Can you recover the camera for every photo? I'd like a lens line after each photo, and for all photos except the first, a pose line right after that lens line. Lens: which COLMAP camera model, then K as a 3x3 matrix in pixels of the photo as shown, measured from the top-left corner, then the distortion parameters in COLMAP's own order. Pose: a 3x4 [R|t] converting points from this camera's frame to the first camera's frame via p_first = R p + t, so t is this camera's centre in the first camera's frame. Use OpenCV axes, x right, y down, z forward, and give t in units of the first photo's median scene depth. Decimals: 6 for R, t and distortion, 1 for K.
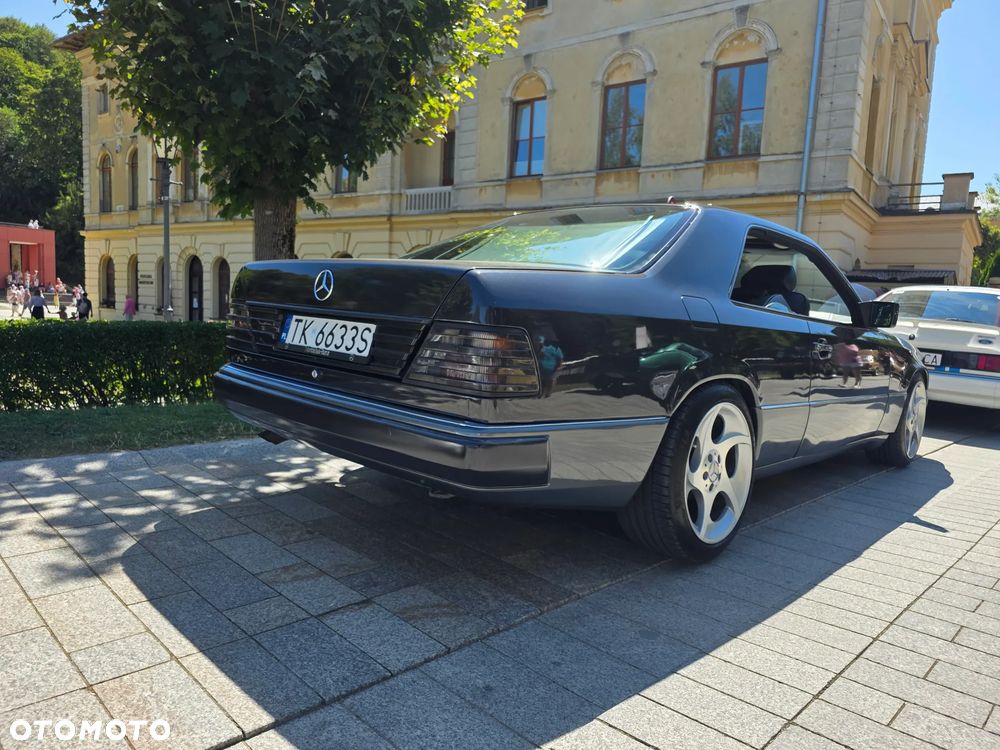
lens RADIAL K [[686.0, 0, 500.0], [0, 686.0, 375.0], [0, 0, 1]] dist [0.058229, -0.061566]
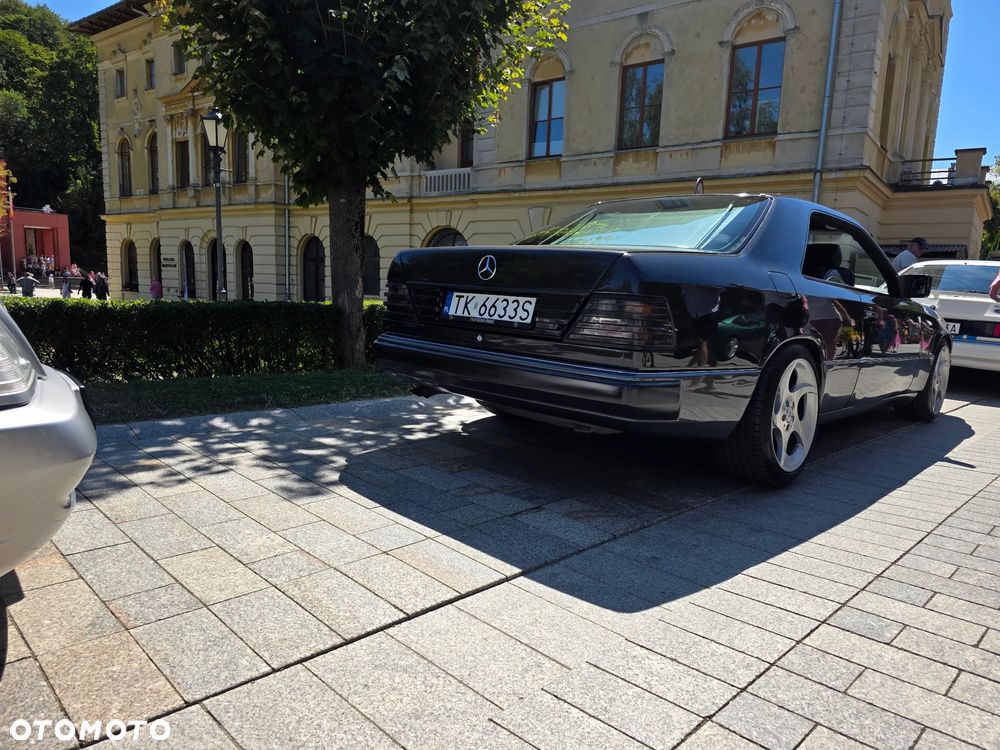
lens RADIAL K [[672.3, 0, 505.4], [0, 672.3, 383.8], [0, 0, 1]] dist [0.066157, -0.060010]
pose [[0.999926, -0.010275, -0.006565, -0.075457], [0.010559, 0.998936, 0.044886, 0.009632], [0.006097, -0.044952, 0.998971, -0.085280]]
